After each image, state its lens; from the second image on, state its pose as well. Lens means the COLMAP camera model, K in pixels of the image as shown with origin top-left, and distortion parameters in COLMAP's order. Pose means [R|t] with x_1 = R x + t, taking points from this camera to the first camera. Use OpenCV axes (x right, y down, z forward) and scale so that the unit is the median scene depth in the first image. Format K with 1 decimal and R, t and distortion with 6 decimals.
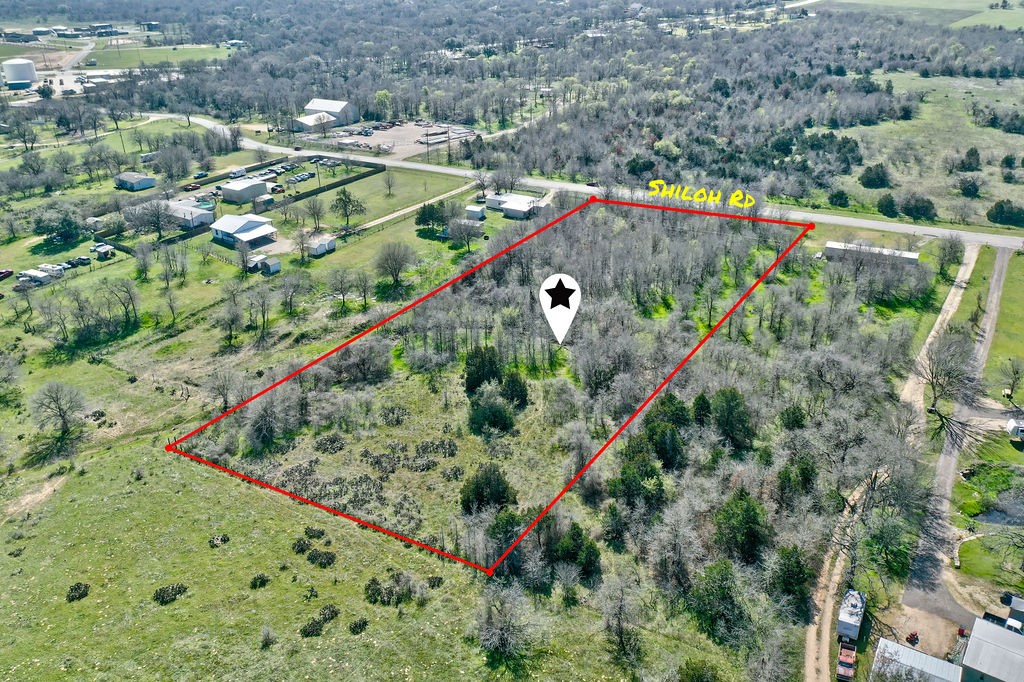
lens RADIAL K [[812.2, 0, 514.6], [0, 812.2, 337.4], [0, 0, 1]] dist [0.024456, 0.004812]
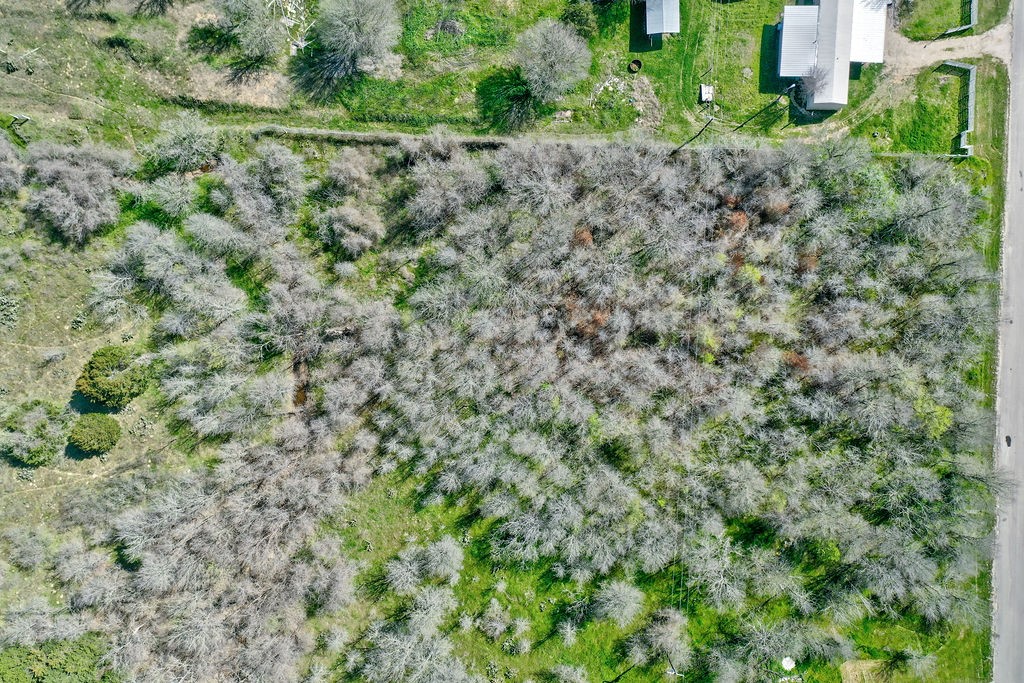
lens RADIAL K [[807.2, 0, 515.3], [0, 807.2, 343.5], [0, 0, 1]] dist [0.019162, 0.003419]
pose [[0.485303, 0.873660, 0.034629, 0.064163], [-0.377402, 0.173586, 0.909635, -0.572365], [0.788700, -0.454517, 0.413963, 0.757776]]
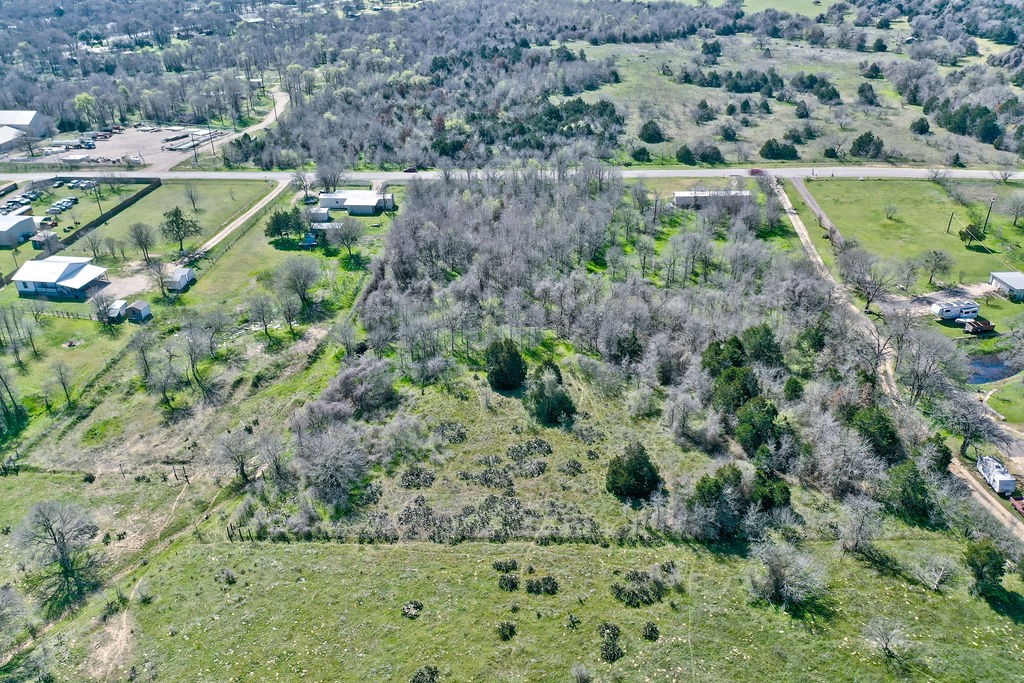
lens RADIAL K [[807.2, 0, 515.3], [0, 807.2, 343.5], [0, 0, 1]] dist [0.019162, 0.003419]
pose [[0.883630, -0.212078, 0.417398, -0.321341], [0.200261, 0.977057, 0.072488, -0.039500], [-0.423195, 0.019536, 0.905828, 0.093538]]
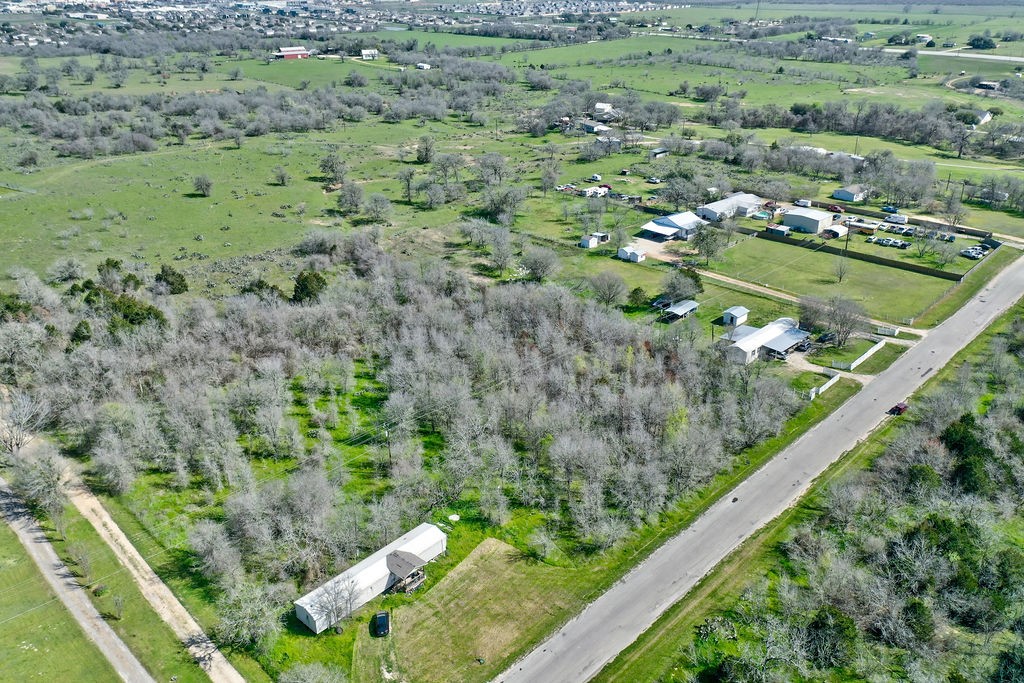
lens RADIAL K [[825.1, 0, 512.0], [0, 825.1, 341.5], [0, 0, 1]] dist [0.030609, 0.001021]
pose [[-0.253189, 0.412530, -0.875051, 0.812489], [-0.404706, 0.776405, 0.483123, -0.506498], [0.878697, 0.476460, -0.029624, 1.040535]]
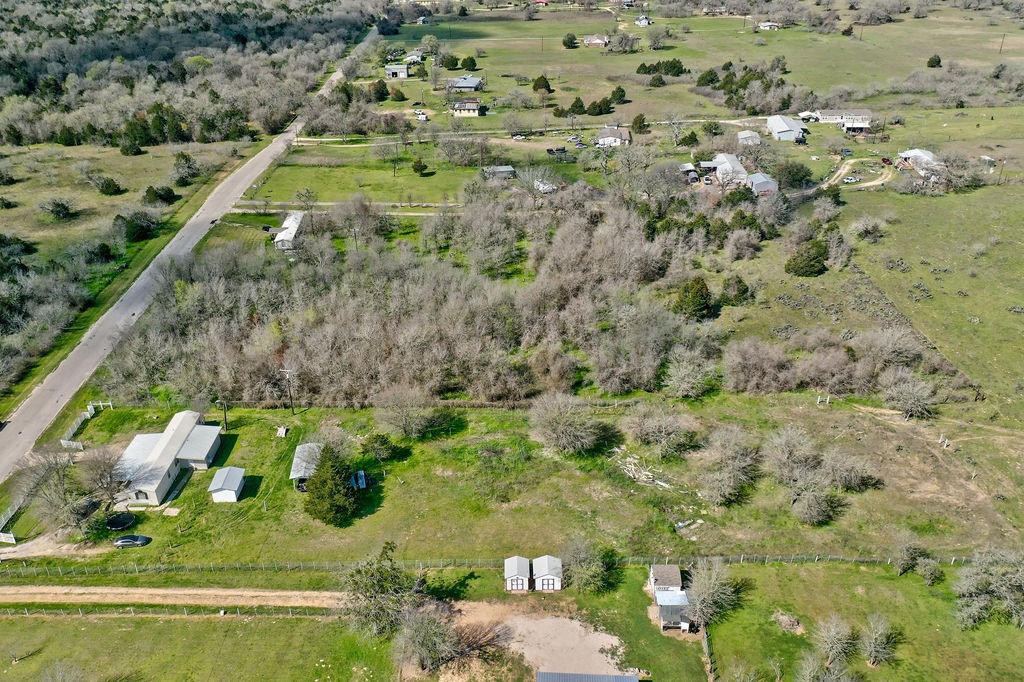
lens RADIAL K [[825.1, 0, 512.0], [0, 825.1, 341.0], [0, 0, 1]] dist [0.030609, 0.001021]
pose [[-0.498634, -0.367048, 0.785265, -0.643038], [0.400496, 0.705873, 0.584249, -0.532955], [-0.768744, 0.605822, -0.204971, 1.125224]]
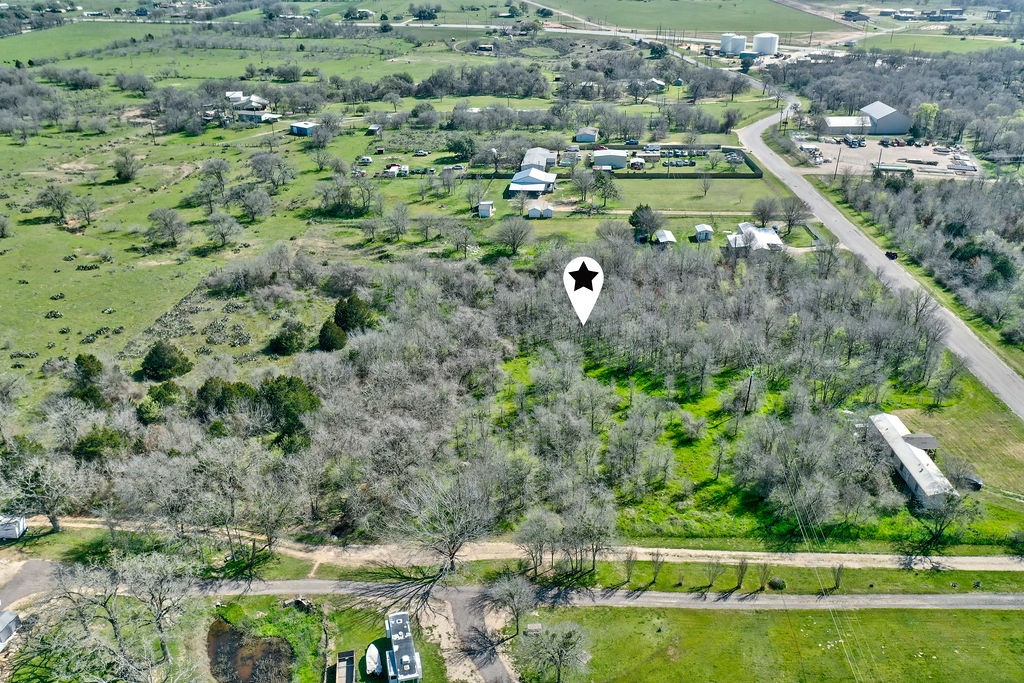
lens RADIAL K [[810.7, 0, 515.2], [0, 810.7, 341.4], [0, 0, 1]] dist [0.022419, 0.002428]
pose [[0.474819, 0.397591, -0.785155, 0.740946], [-0.378339, 0.897708, 0.225788, -0.206861], [0.794611, 0.189846, 0.576673, 0.409194]]
